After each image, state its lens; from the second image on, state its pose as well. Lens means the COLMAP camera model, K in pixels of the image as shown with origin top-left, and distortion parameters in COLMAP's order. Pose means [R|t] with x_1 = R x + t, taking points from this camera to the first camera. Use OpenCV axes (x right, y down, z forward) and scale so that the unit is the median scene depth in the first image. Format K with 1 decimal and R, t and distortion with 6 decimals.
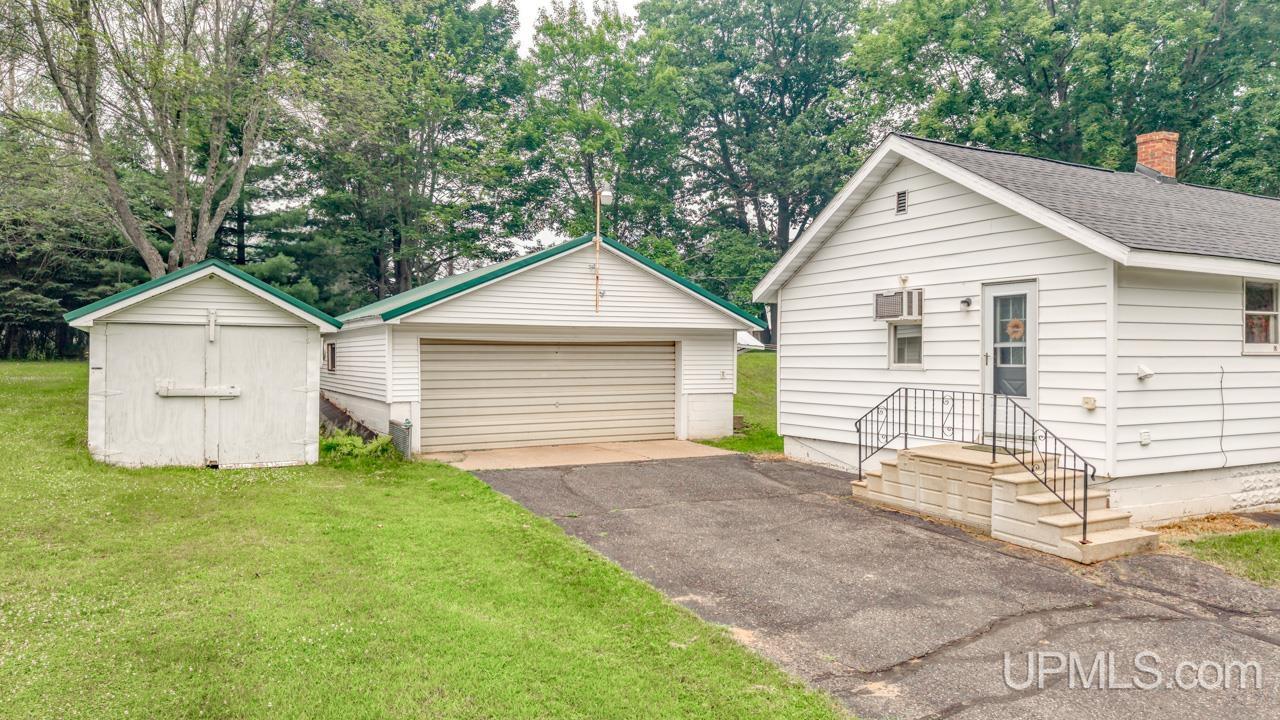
lens RADIAL K [[832.0, 0, 637.1], [0, 832.0, 354.3], [0, 0, 1]] dist [0.050368, -0.026377]
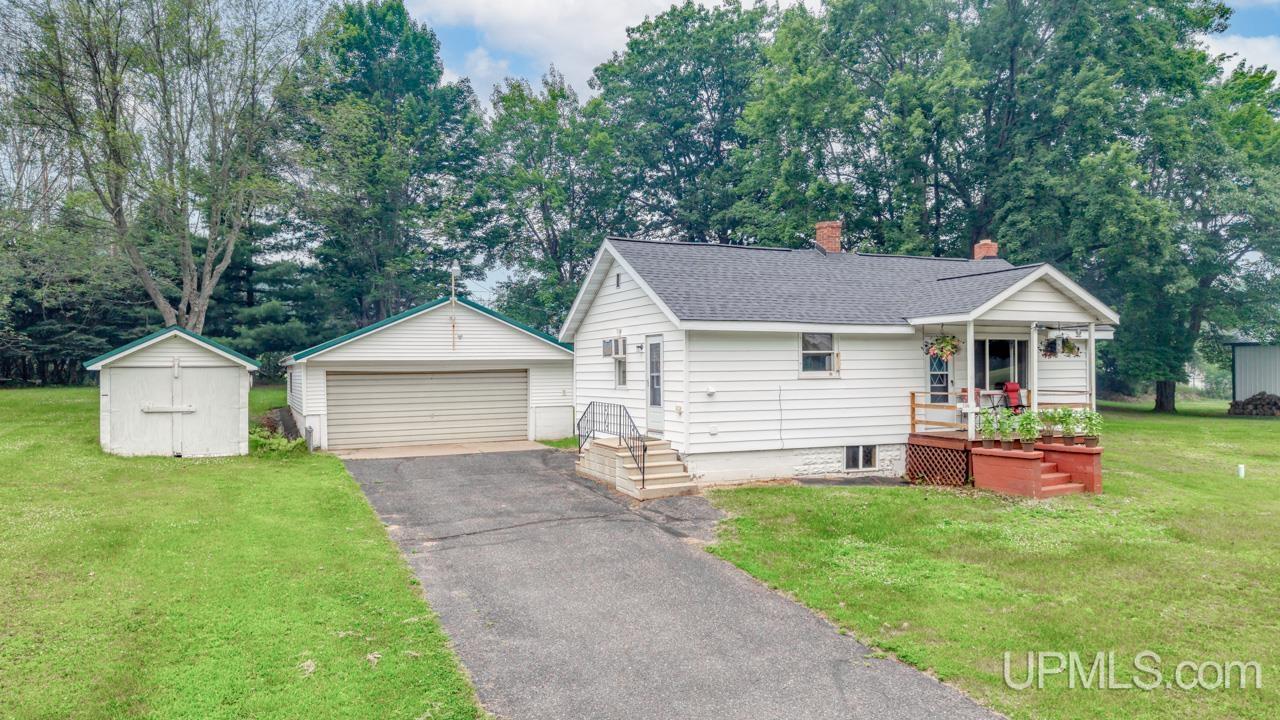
lens RADIAL K [[832.0, 0, 637.7], [0, 832.0, 371.4], [0, 0, 1]] dist [0.050368, -0.026377]
pose [[0.998059, -0.013010, -0.060907, 0.425334], [0.013274, 0.999904, 0.003927, -0.019580], [0.060850, -0.004728, 0.998136, -0.491928]]
